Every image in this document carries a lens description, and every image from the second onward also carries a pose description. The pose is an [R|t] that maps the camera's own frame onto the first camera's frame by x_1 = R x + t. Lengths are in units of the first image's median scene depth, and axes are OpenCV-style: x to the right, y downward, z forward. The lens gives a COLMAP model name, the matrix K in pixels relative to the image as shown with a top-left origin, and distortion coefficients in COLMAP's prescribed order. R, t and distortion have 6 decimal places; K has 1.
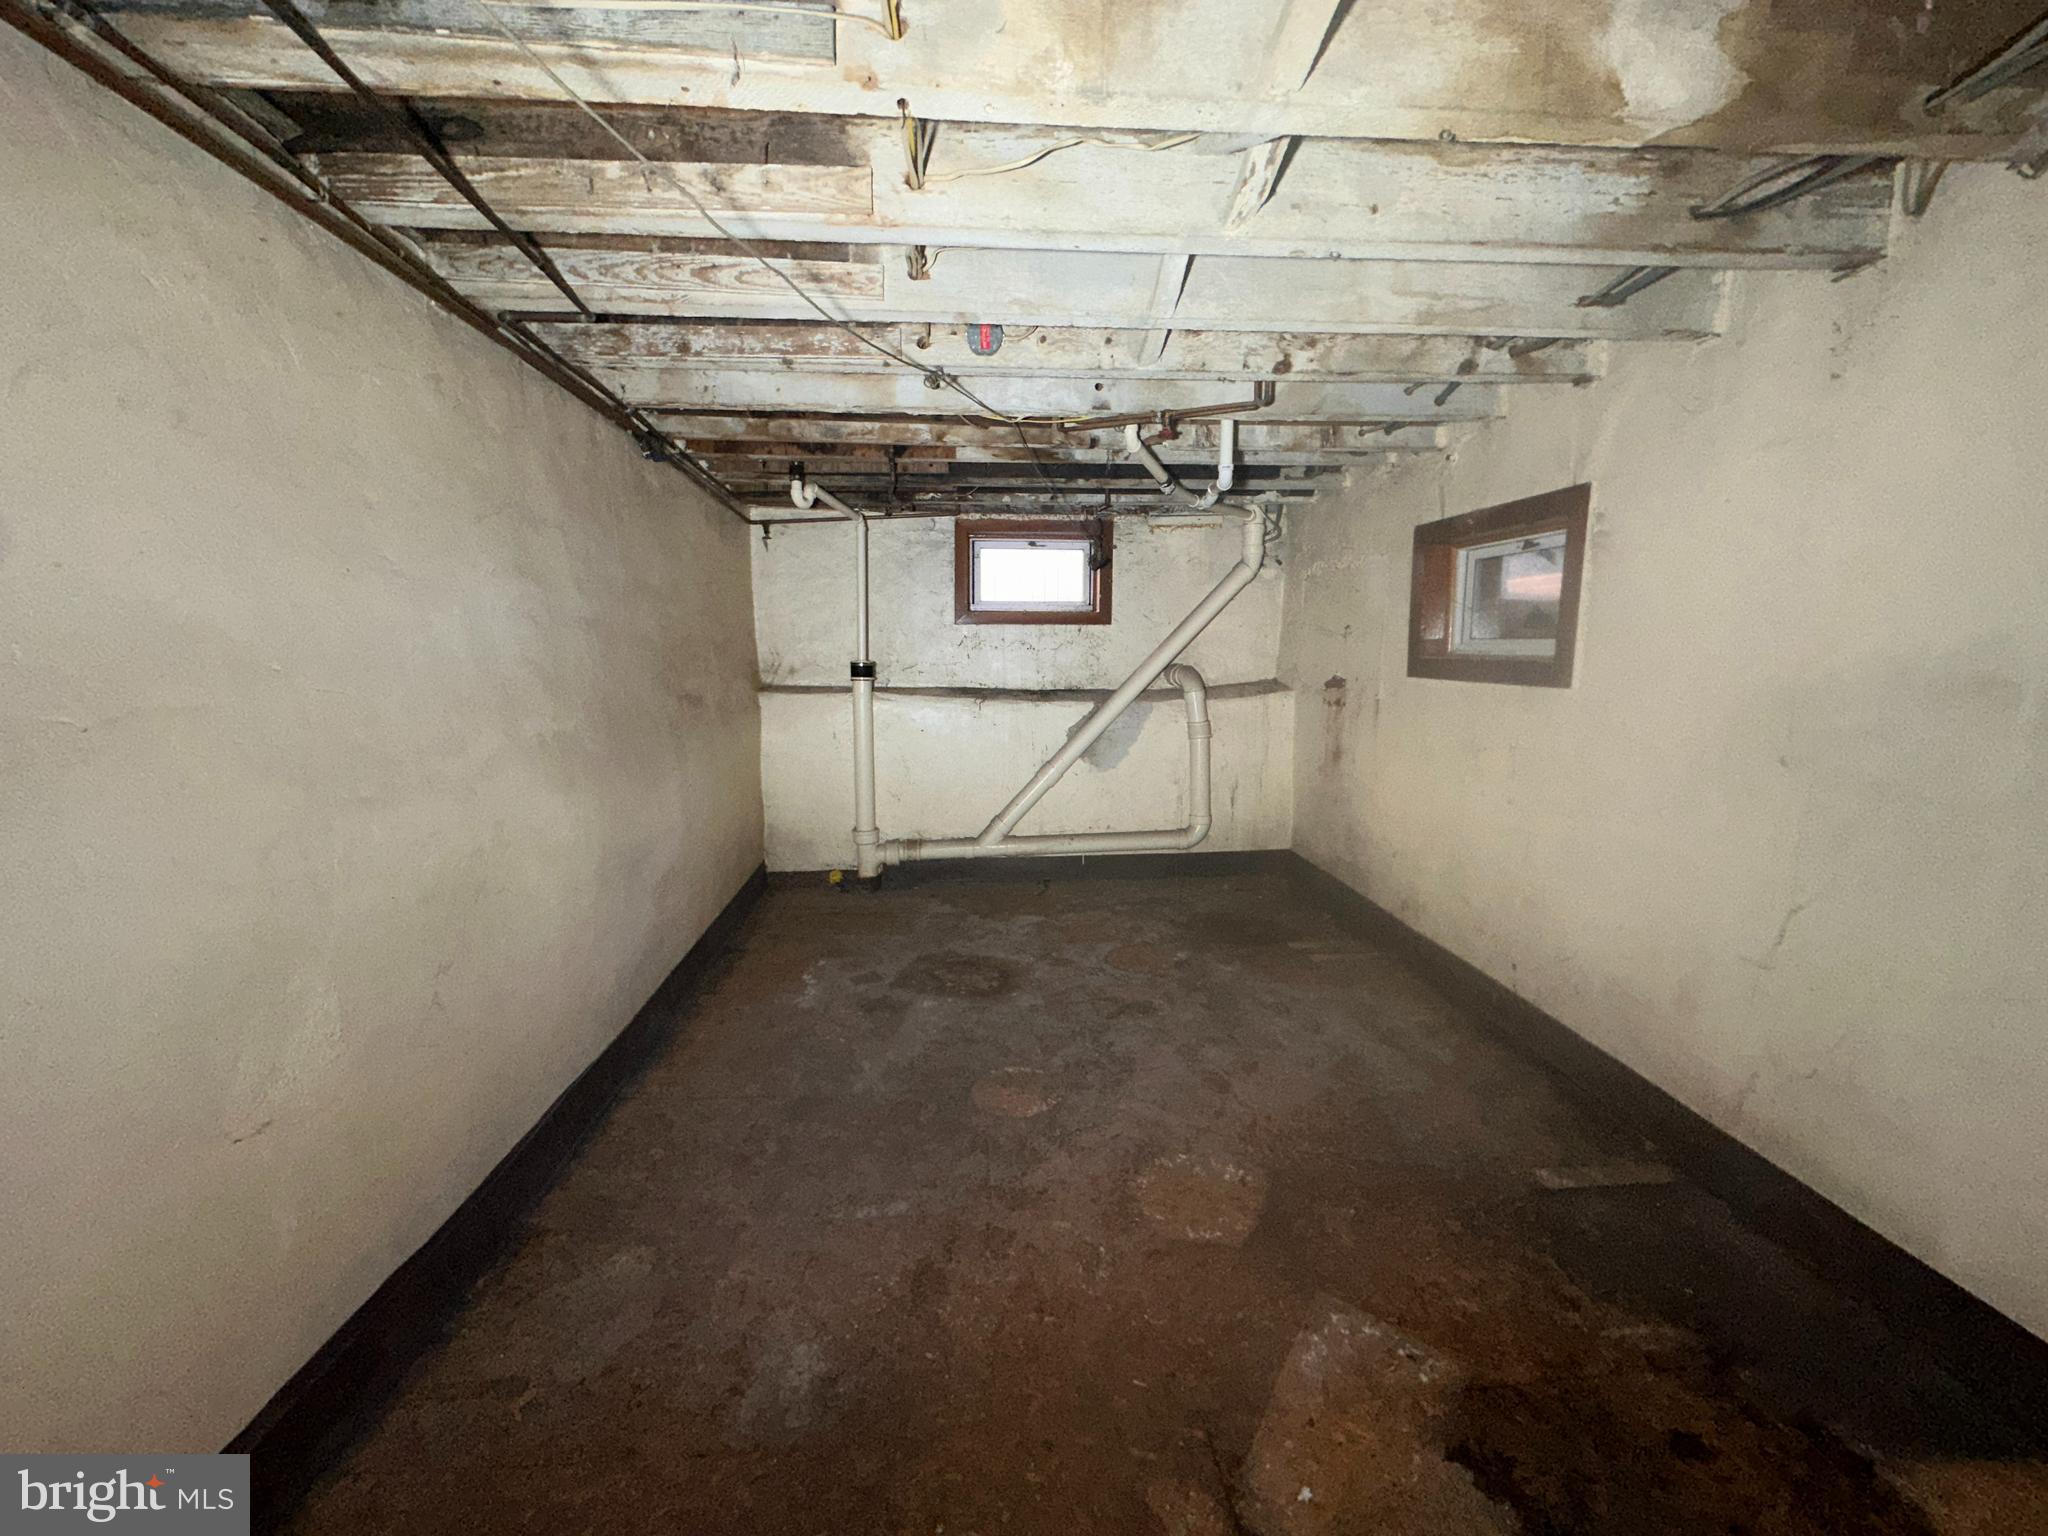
lens RADIAL K [[812.0, 0, 1022.0], [0, 812.0, 764.7], [0, 0, 1]] dist [0.000045, -0.000001]
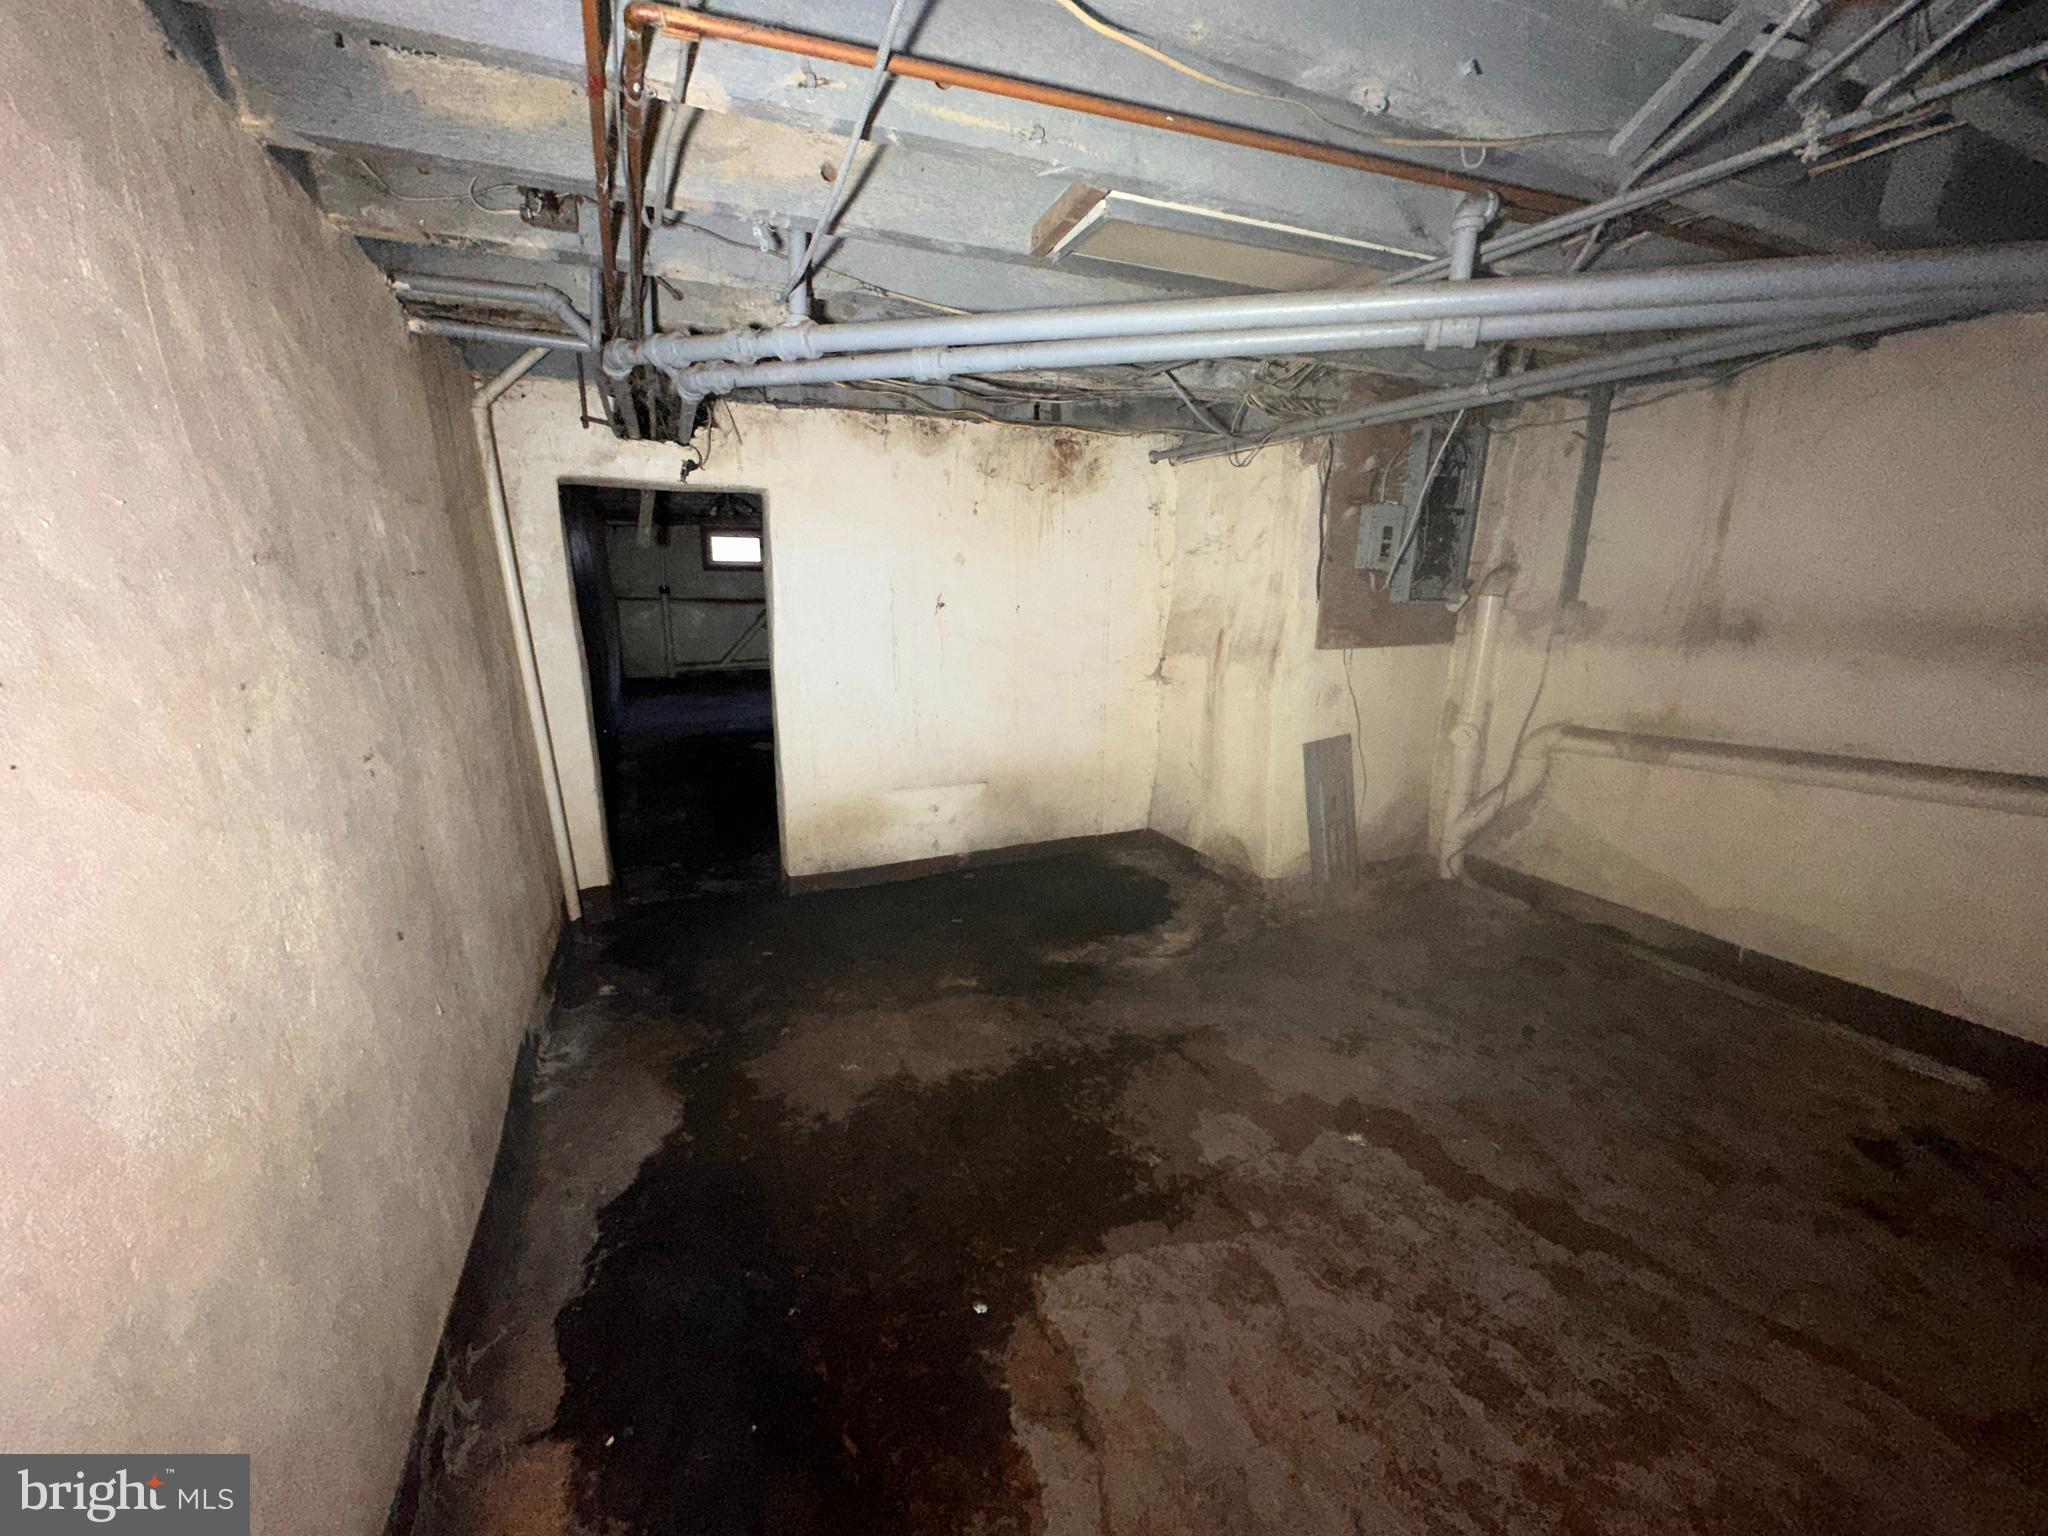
lens RADIAL K [[812.0, 0, 1023.6], [0, 812.0, 766.2], [0, 0, 1]] dist [0.000045, -0.000001]
pose [[0.928896, -0.071854, 0.363303, -0.117240], [0.040950, 0.994910, 0.092071, 0.216818], [-0.368069, -0.070647, 0.927111, -1.607946]]
